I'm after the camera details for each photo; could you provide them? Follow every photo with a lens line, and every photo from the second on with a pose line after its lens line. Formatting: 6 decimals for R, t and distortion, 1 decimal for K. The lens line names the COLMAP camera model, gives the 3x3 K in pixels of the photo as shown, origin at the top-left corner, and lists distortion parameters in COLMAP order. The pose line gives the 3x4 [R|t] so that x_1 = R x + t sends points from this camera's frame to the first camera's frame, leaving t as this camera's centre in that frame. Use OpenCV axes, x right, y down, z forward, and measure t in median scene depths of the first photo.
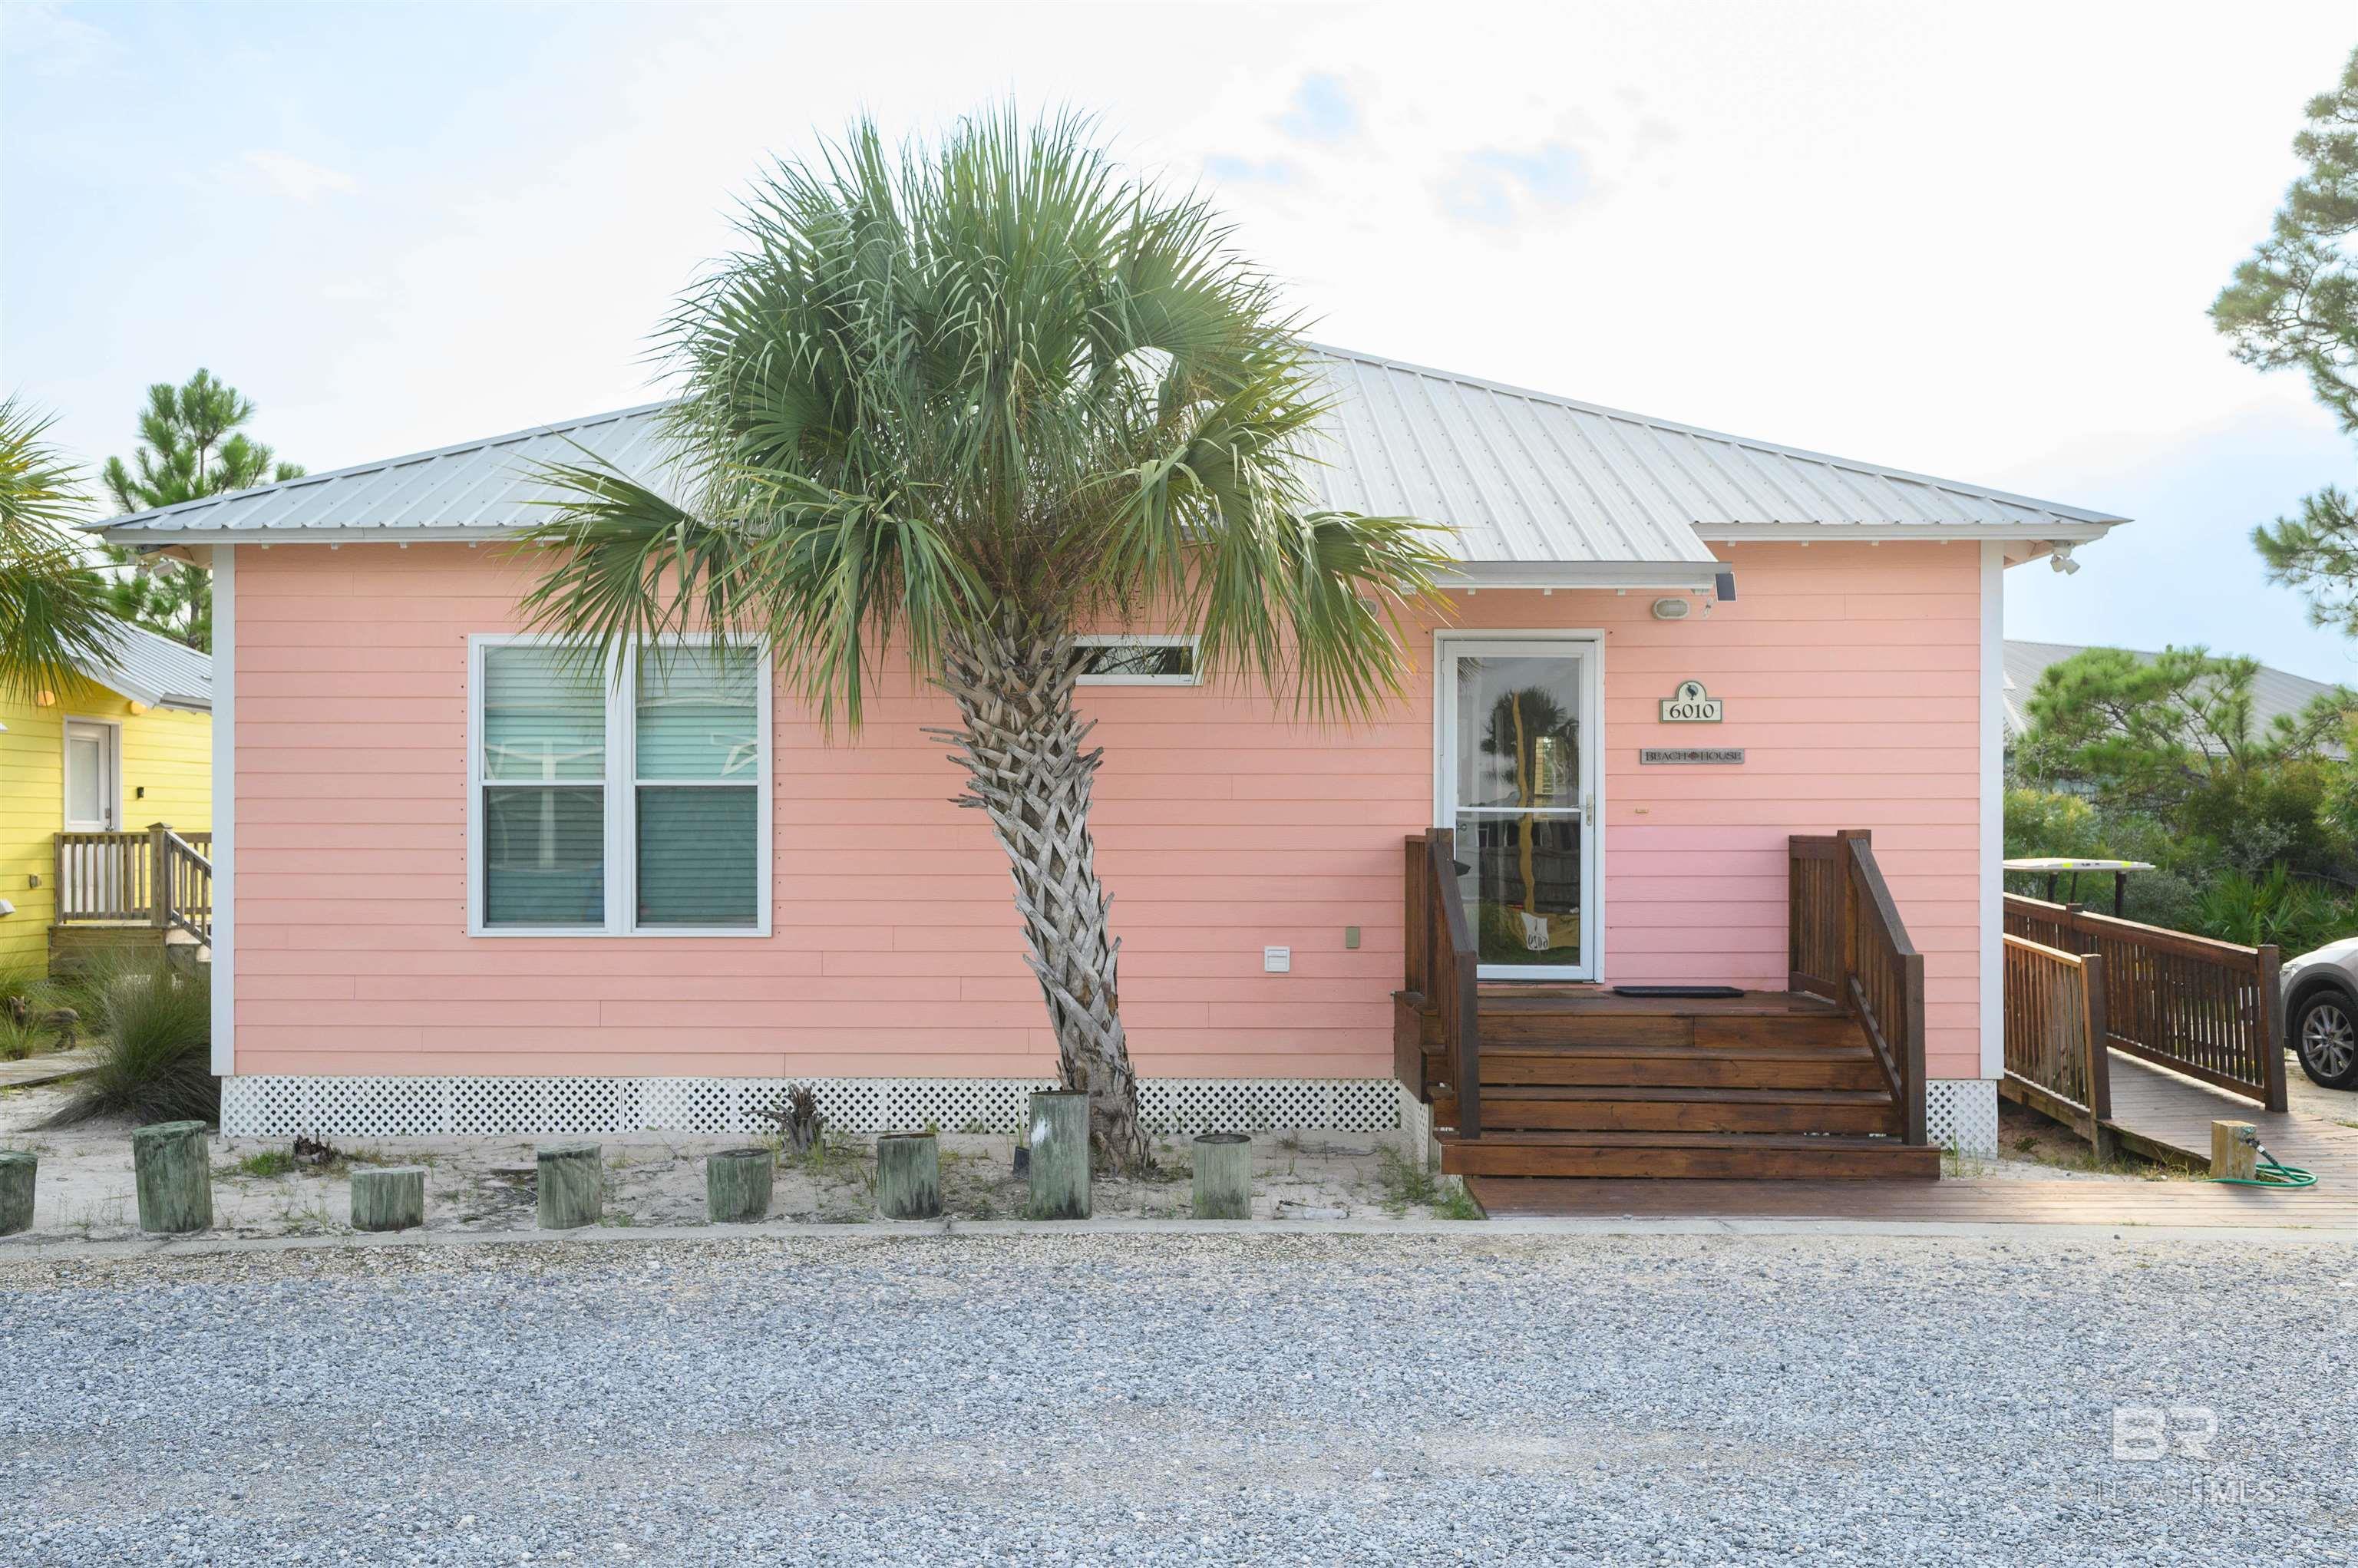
lens RADIAL K [[1798.8, 0, 1181.5], [0, 1798.8, 799.3], [0, 0, 1]] dist [-0.007757, -0.001548]
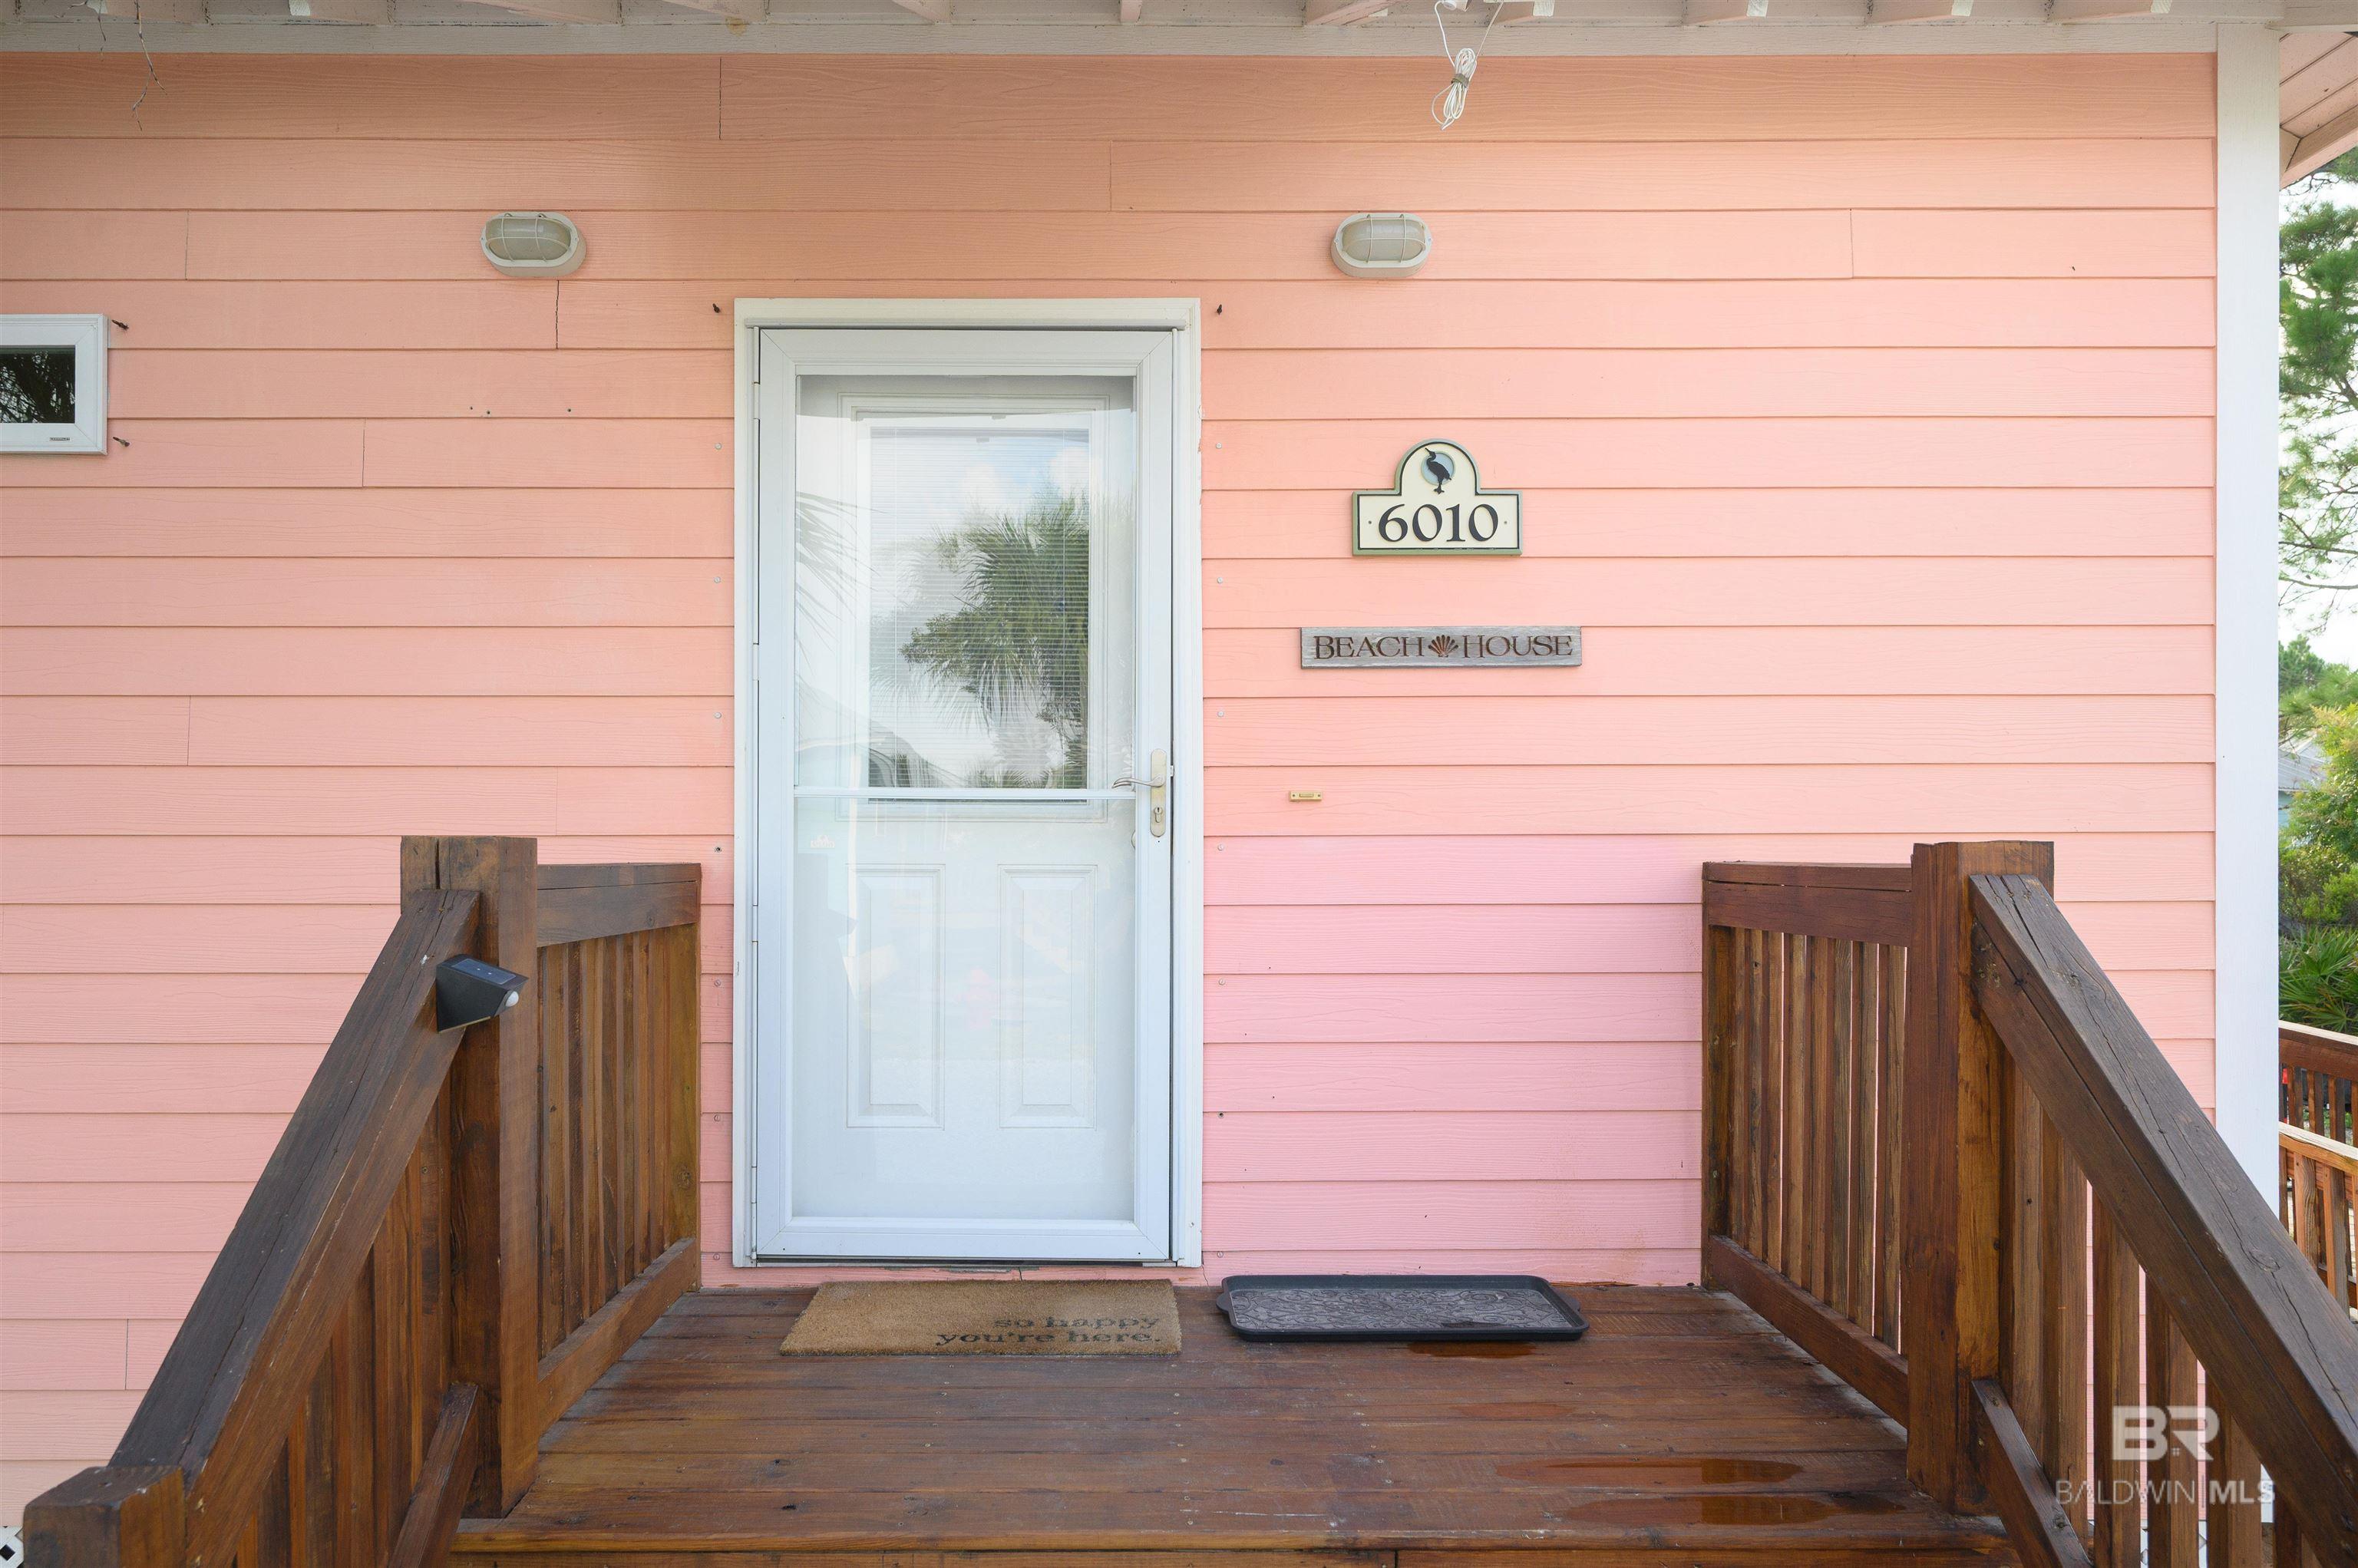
lens RADIAL K [[1531.6, 0, 1118.5], [0, 1531.6, 854.1], [0, 0, 1]] dist [0.000896, 0.000074]
pose [[0.999885, -0.002315, 0.014997, 0.214165], [0.002133, 0.999924, 0.012155, 0.014369], [-0.015024, -0.012121, 0.999814, 0.689368]]
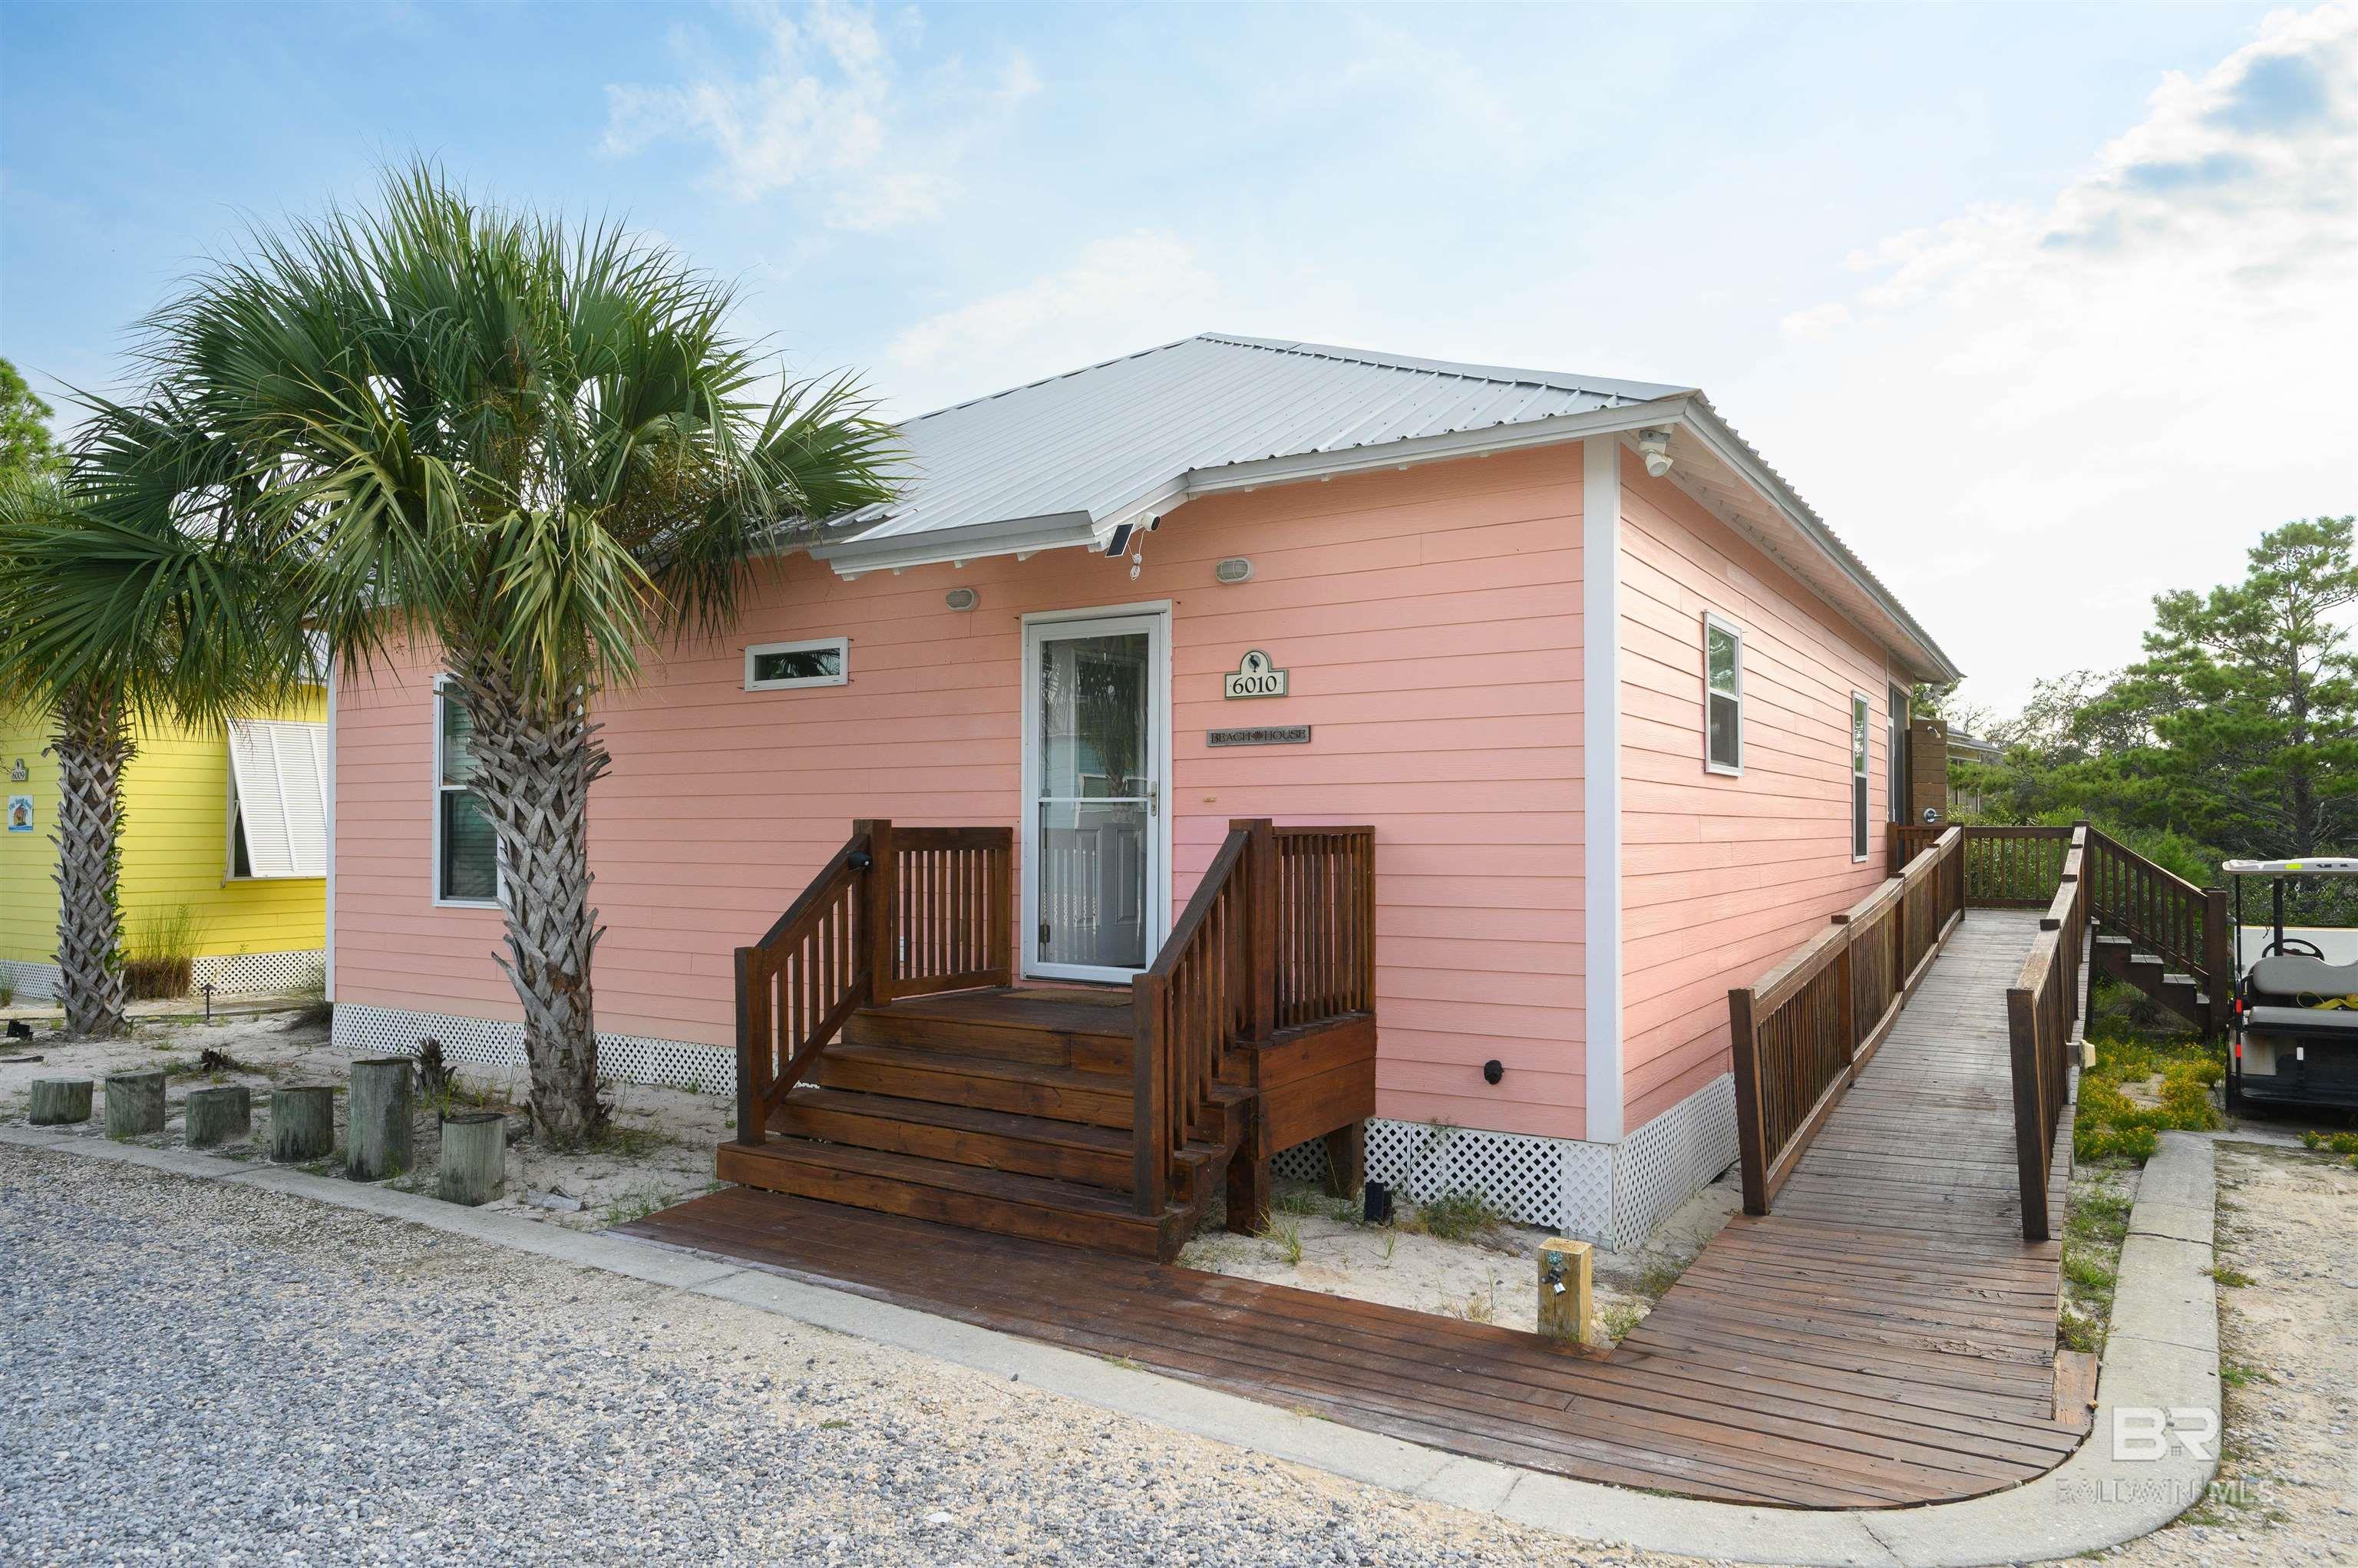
lens RADIAL K [[1460.8, 0, 1177.0], [0, 1460.8, 794.7], [0, 0, 1]] dist [-0.004953, -0.000887]
pose [[0.857438, -0.014153, -0.514392, 0.617839], [0.011828, 0.999900, -0.007796, 0.009660], [0.514451, 0.000600, 0.857520, 0.370134]]
